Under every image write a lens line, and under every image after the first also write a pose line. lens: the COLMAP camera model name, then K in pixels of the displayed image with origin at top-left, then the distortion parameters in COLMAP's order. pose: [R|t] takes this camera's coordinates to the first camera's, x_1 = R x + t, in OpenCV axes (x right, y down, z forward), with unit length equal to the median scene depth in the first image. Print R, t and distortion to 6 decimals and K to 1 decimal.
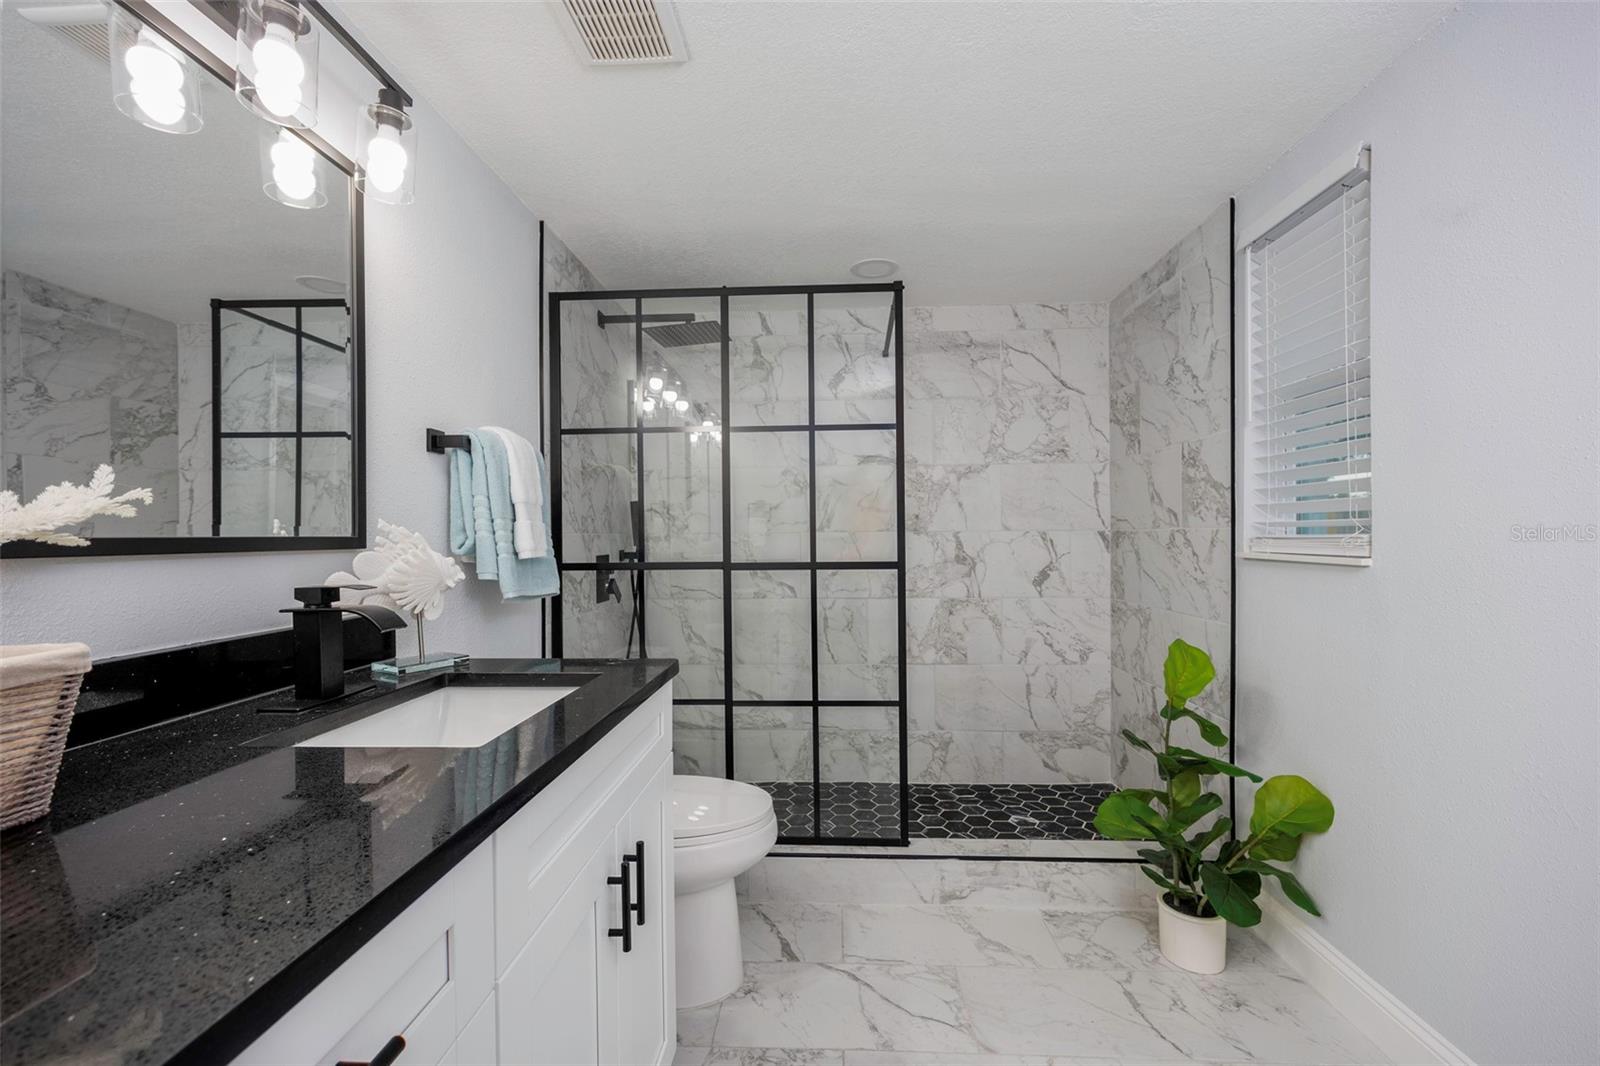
lens RADIAL K [[652.9, 0, 800.3], [0, 652.9, 535.6], [0, 0, 1]] dist [-0.000558, 0.001350]
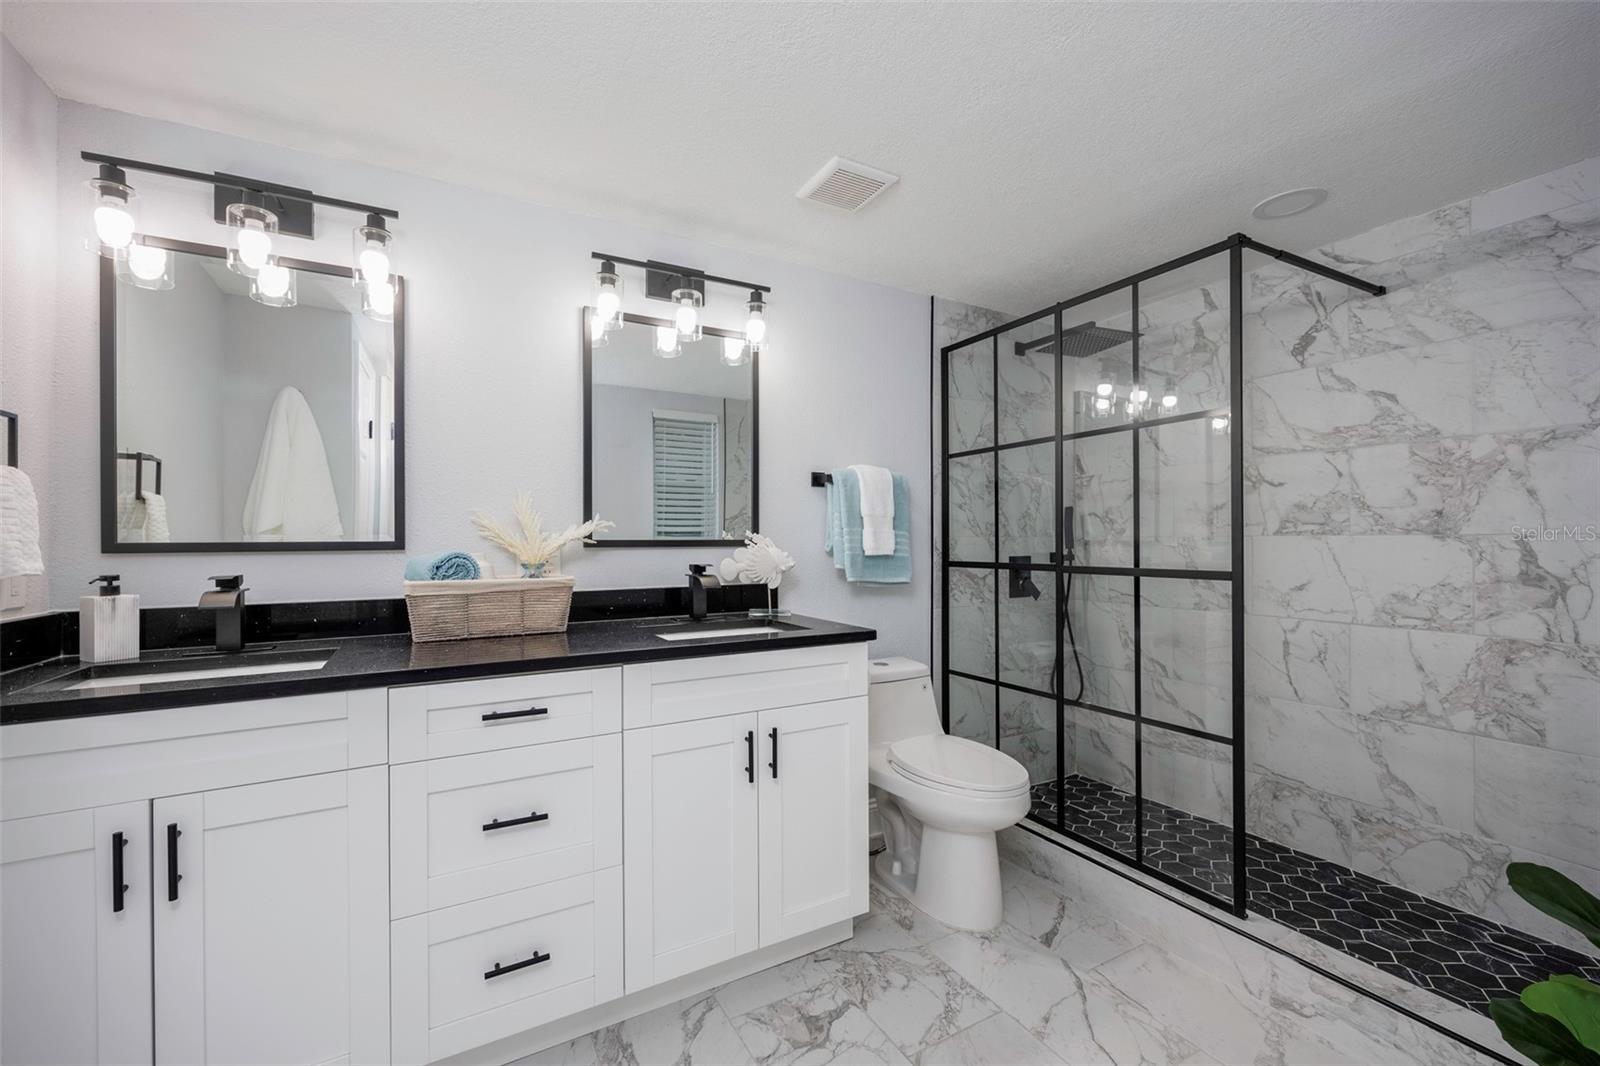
lens RADIAL K [[652.9, 0, 796.3], [0, 652.9, 535.4], [0, 0, 1]] dist [-0.000558, 0.001350]
pose [[0.530744, -0.000104, -0.847532, 0.435784], [-0.001728, 0.999998, -0.001204, -0.003866], [0.847531, 0.002104, 0.530742, 0.066506]]
